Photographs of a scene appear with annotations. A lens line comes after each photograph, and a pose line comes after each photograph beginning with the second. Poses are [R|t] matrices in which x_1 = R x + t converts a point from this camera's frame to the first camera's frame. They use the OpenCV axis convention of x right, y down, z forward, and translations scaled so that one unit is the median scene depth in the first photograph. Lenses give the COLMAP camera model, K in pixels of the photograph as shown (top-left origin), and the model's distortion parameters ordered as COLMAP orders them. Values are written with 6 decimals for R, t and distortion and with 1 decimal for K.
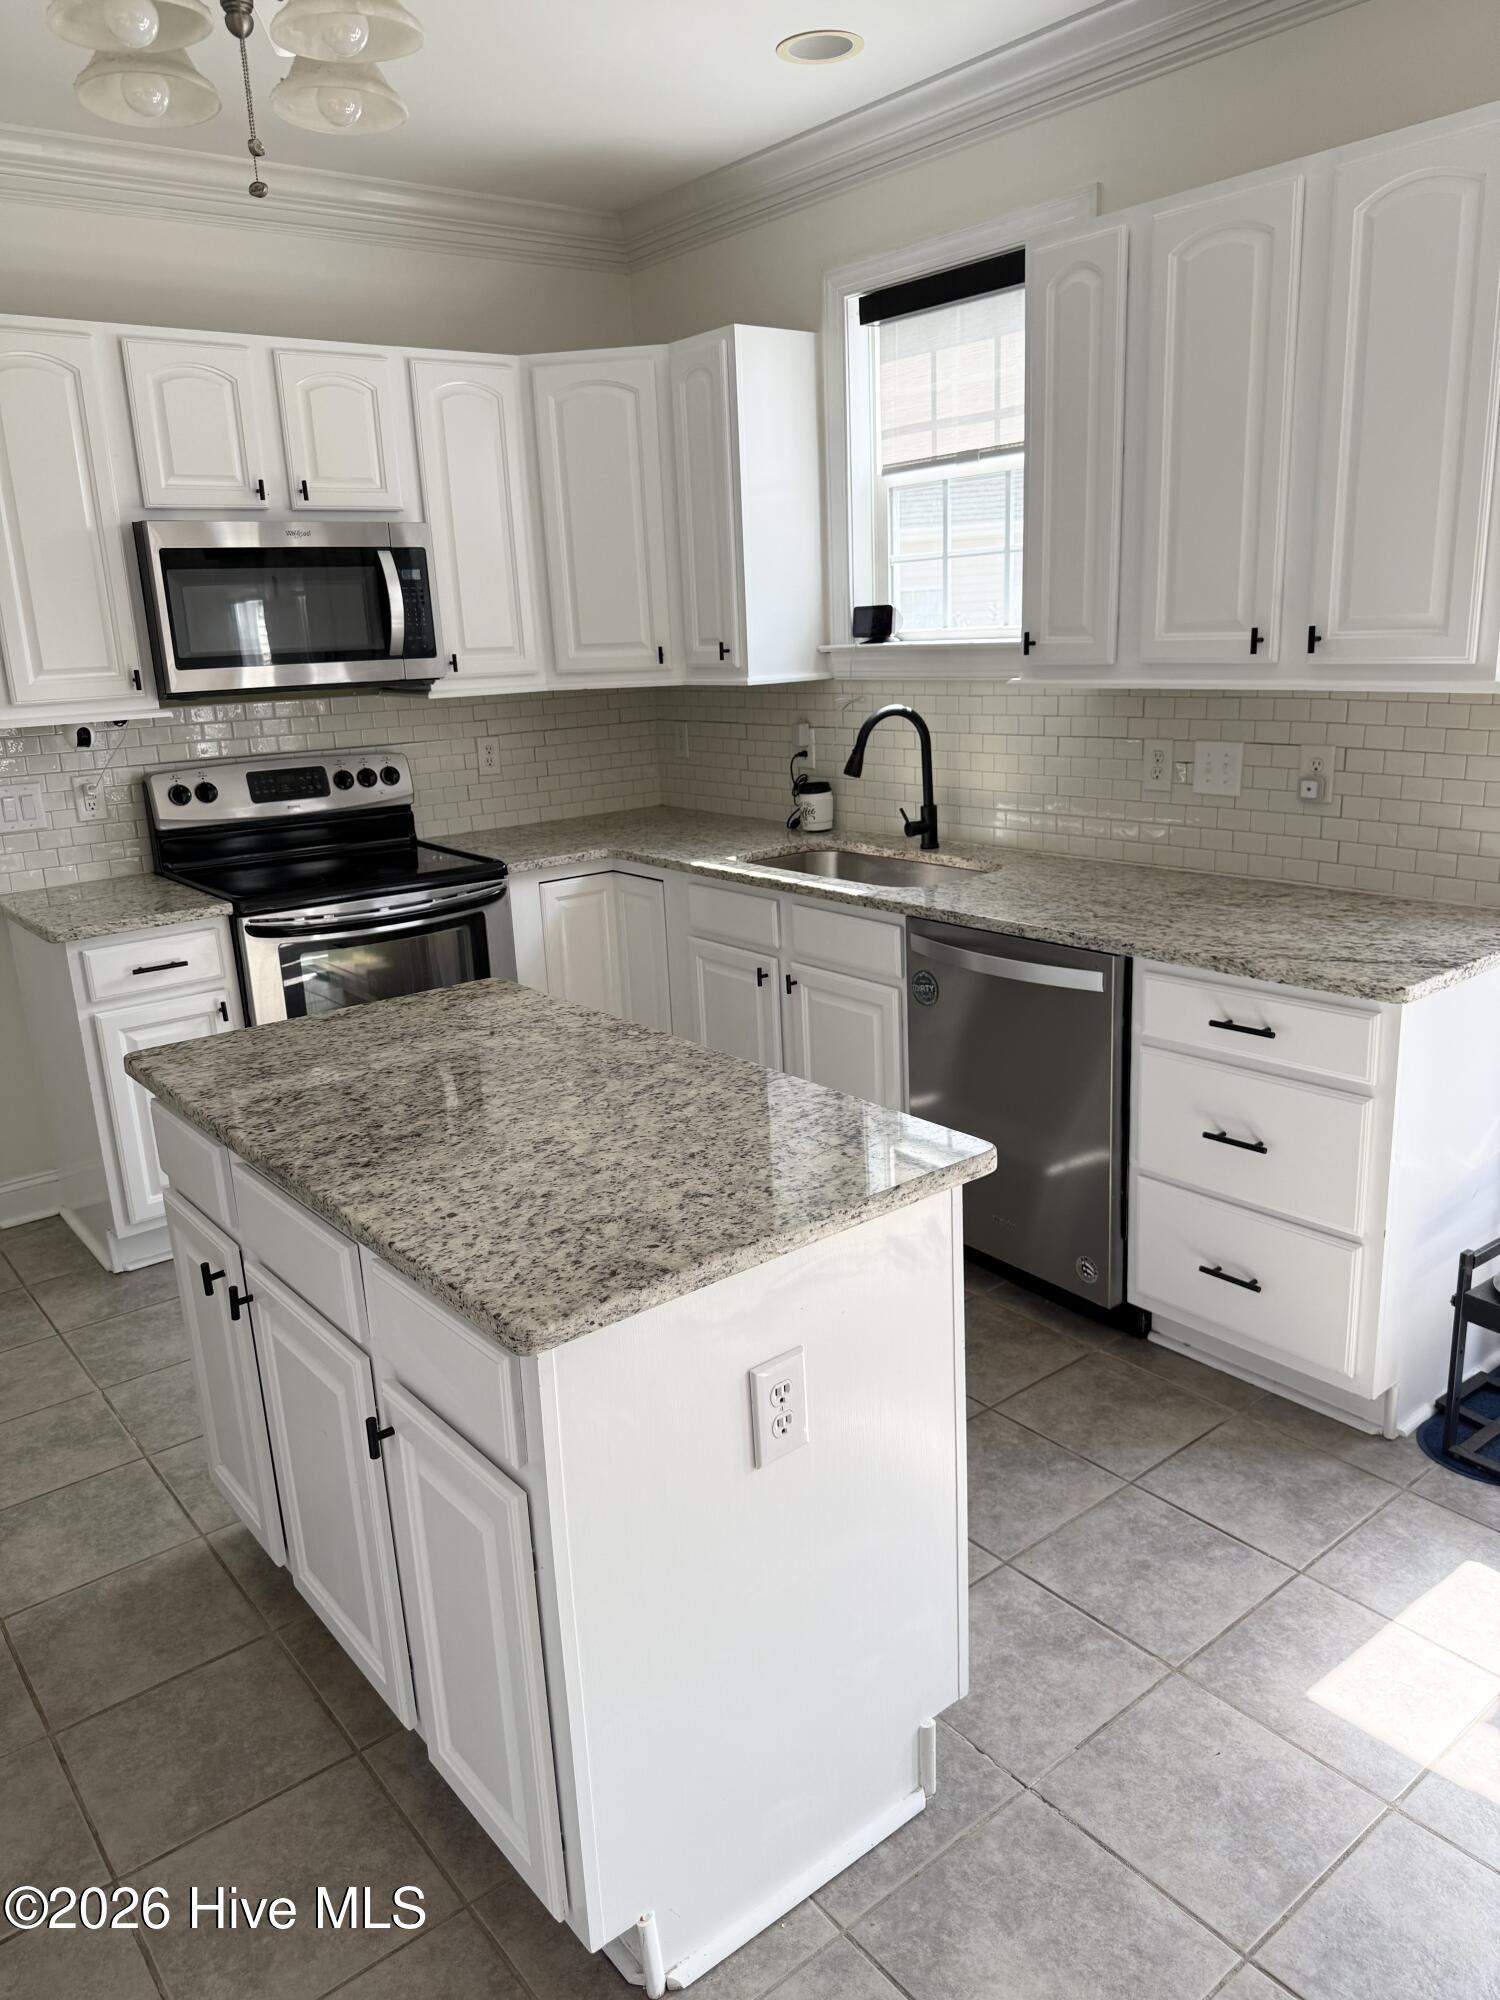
lens RADIAL K [[1404.1, 0, 742.4], [0, 1404.1, 1005.2], [0, 0, 1]] dist [0.069806, -0.092886]
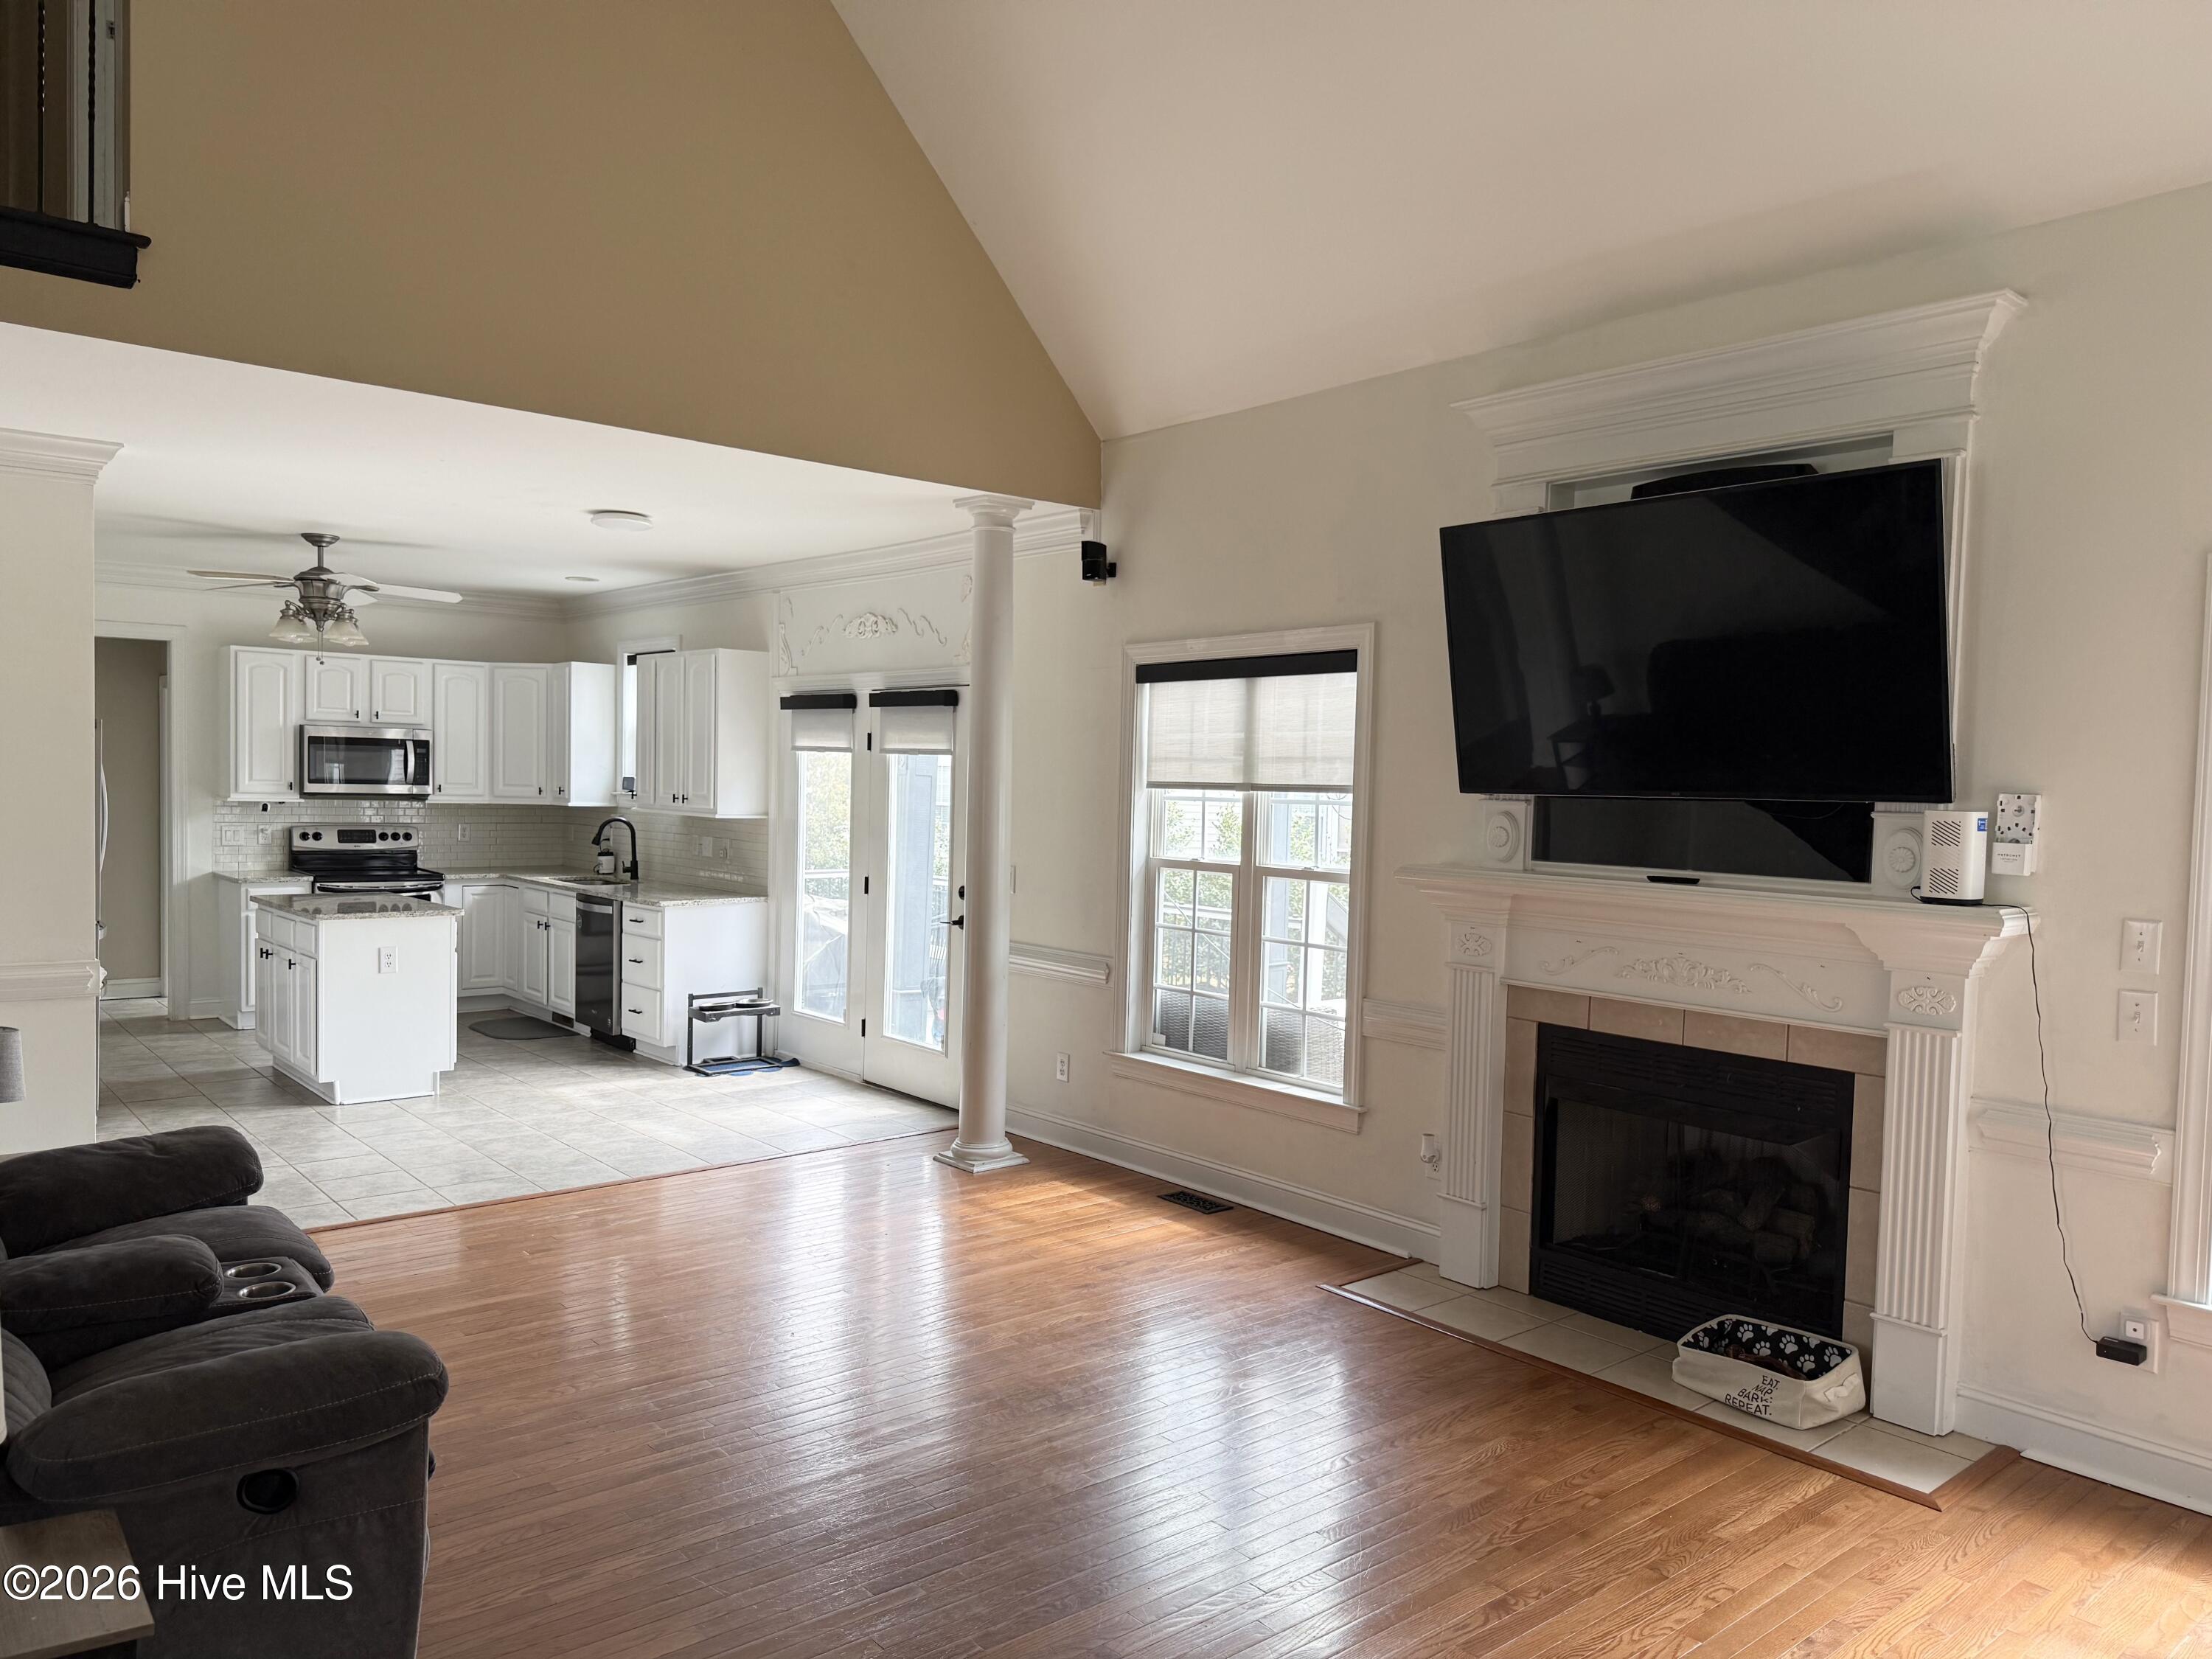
lens RADIAL K [[1552.9, 0, 1110.2], [0, 1552.9, 845.6], [0, 0, 1]] dist [0.069806, -0.092886]
pose [[0.997285, 0.066778, 0.031025, 0.880876], [-0.058069, 0.972339, -0.226240, 0.391080], [-0.045275, 0.223824, 0.973577, -1.635014]]
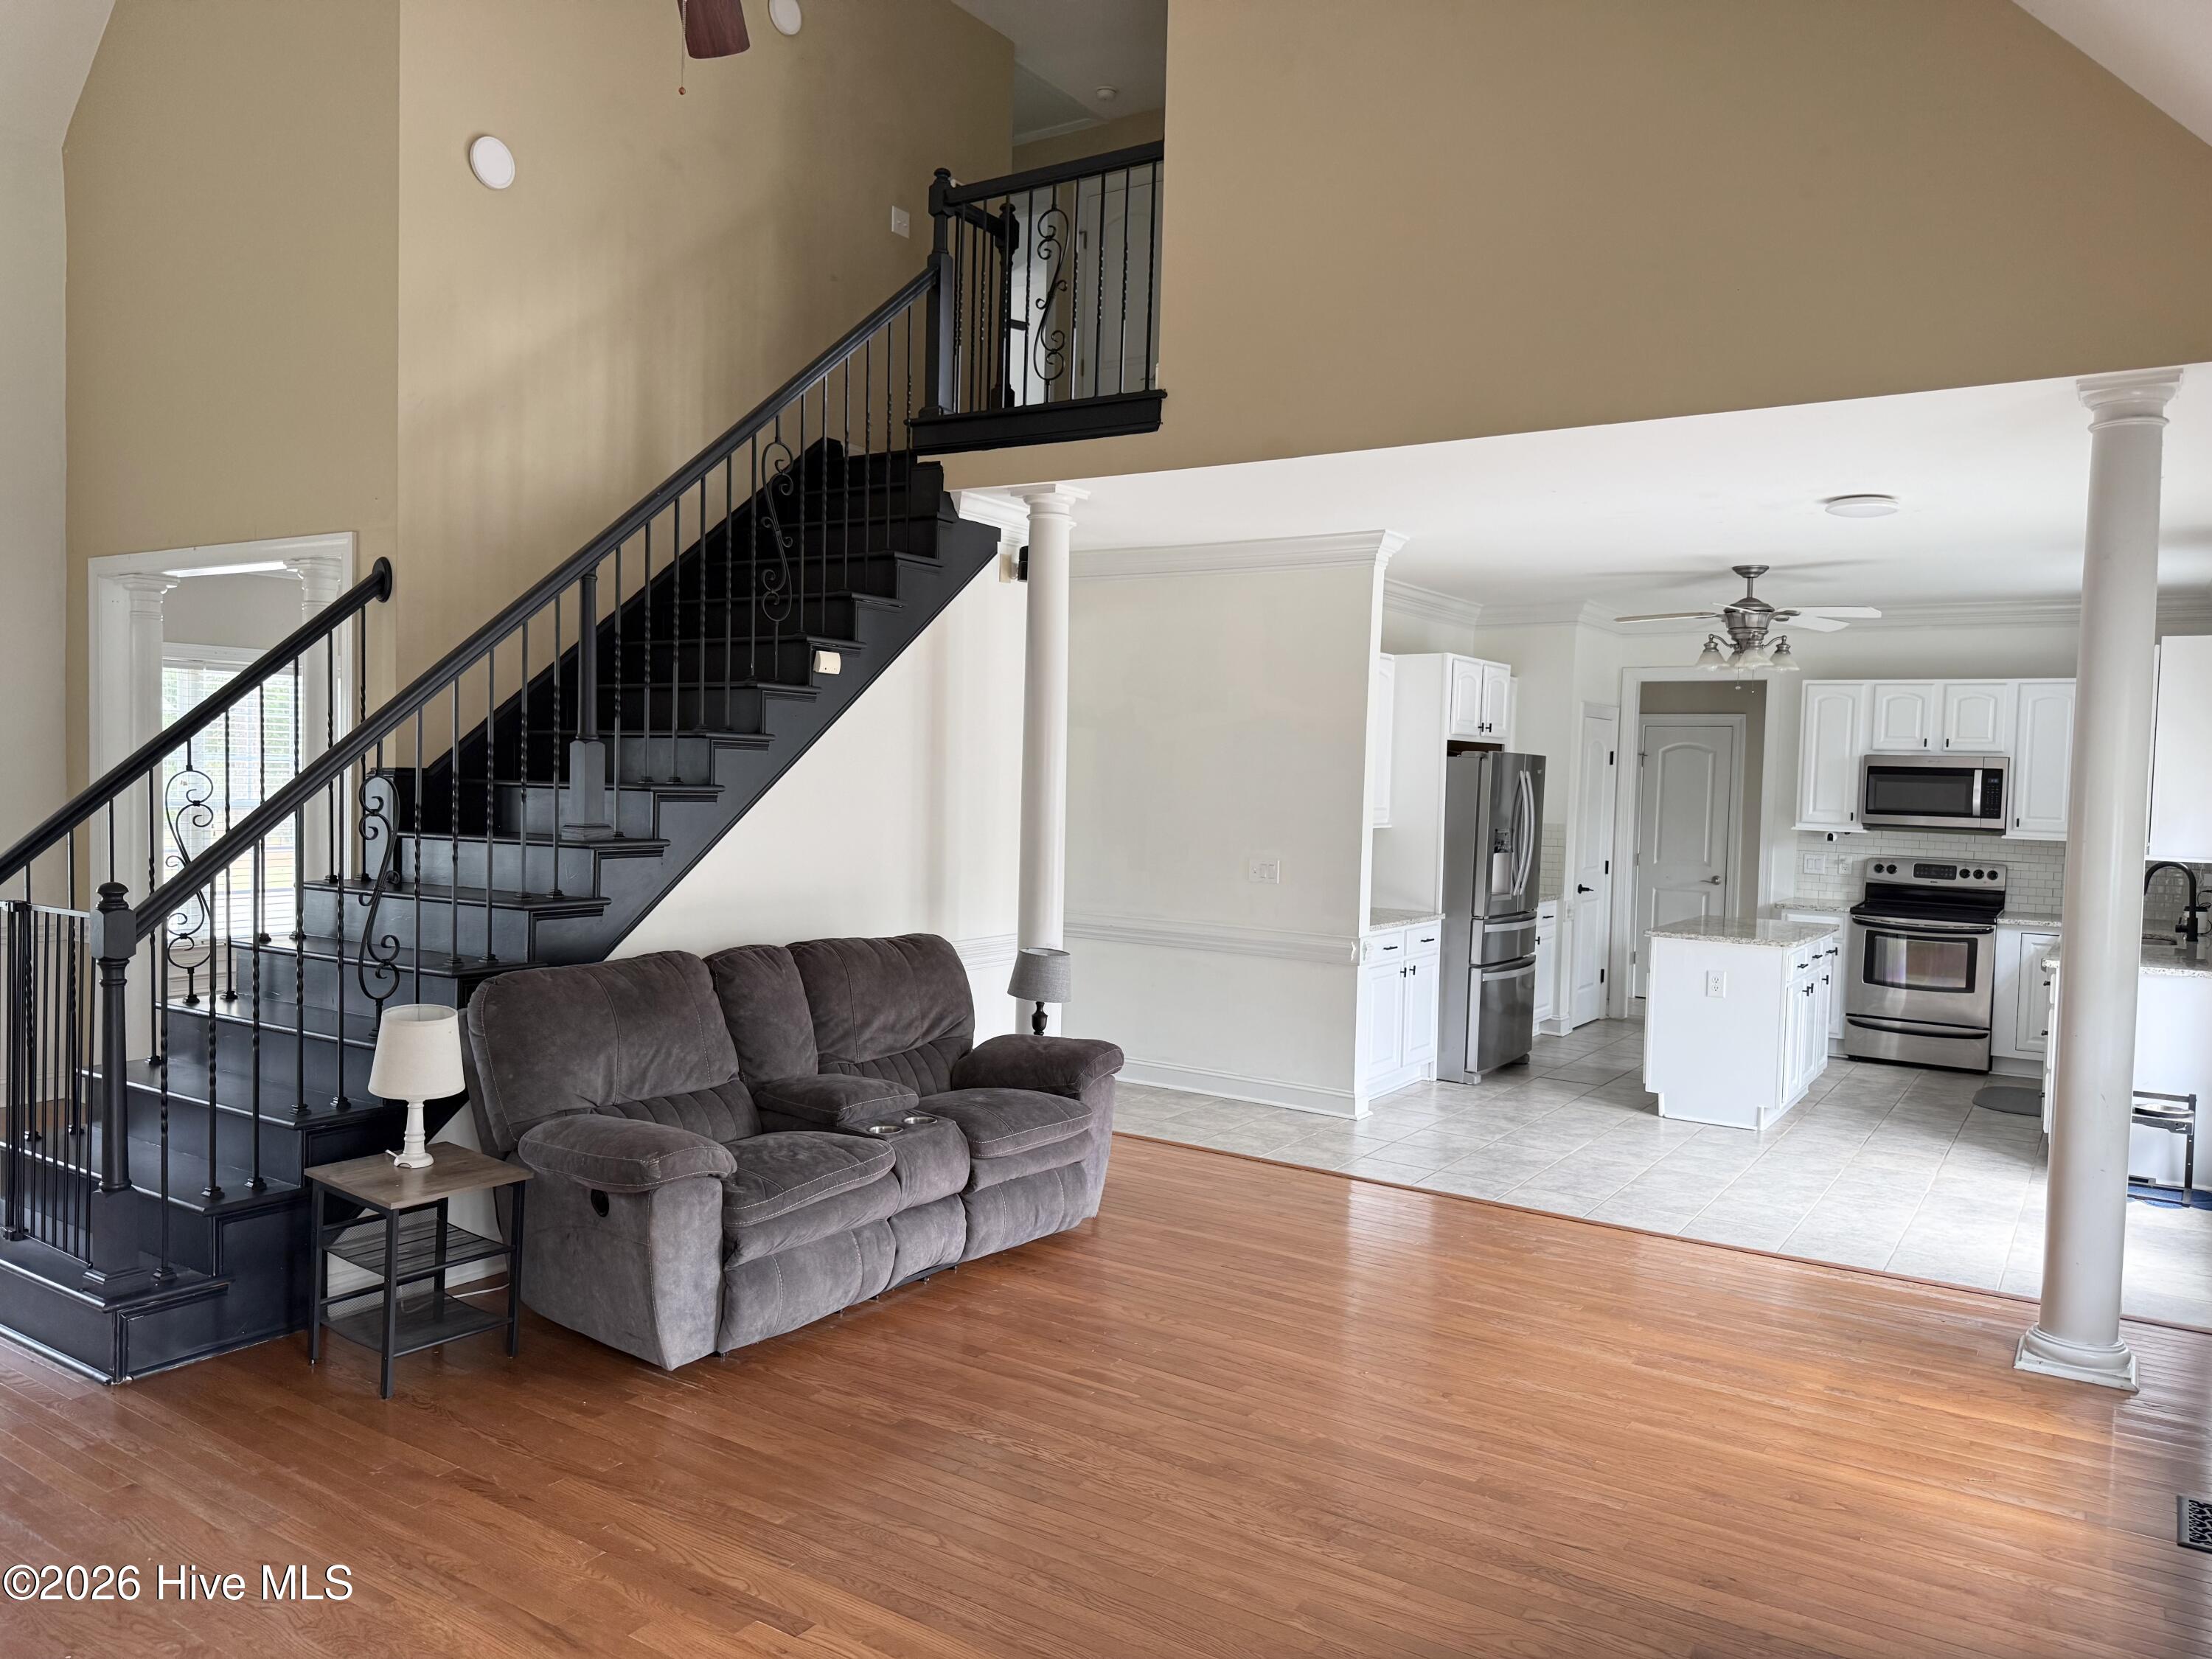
lens RADIAL K [[1552.9, 0, 1086.0], [0, 1552.9, 843.1], [0, 0, 1]] dist [0.069806, -0.092886]
pose [[0.298025, 0.096191, -0.949699, 1.698993], [-0.292300, 0.956313, 0.005134, 0.180253], [0.908703, 0.276067, 0.313122, -1.001573]]
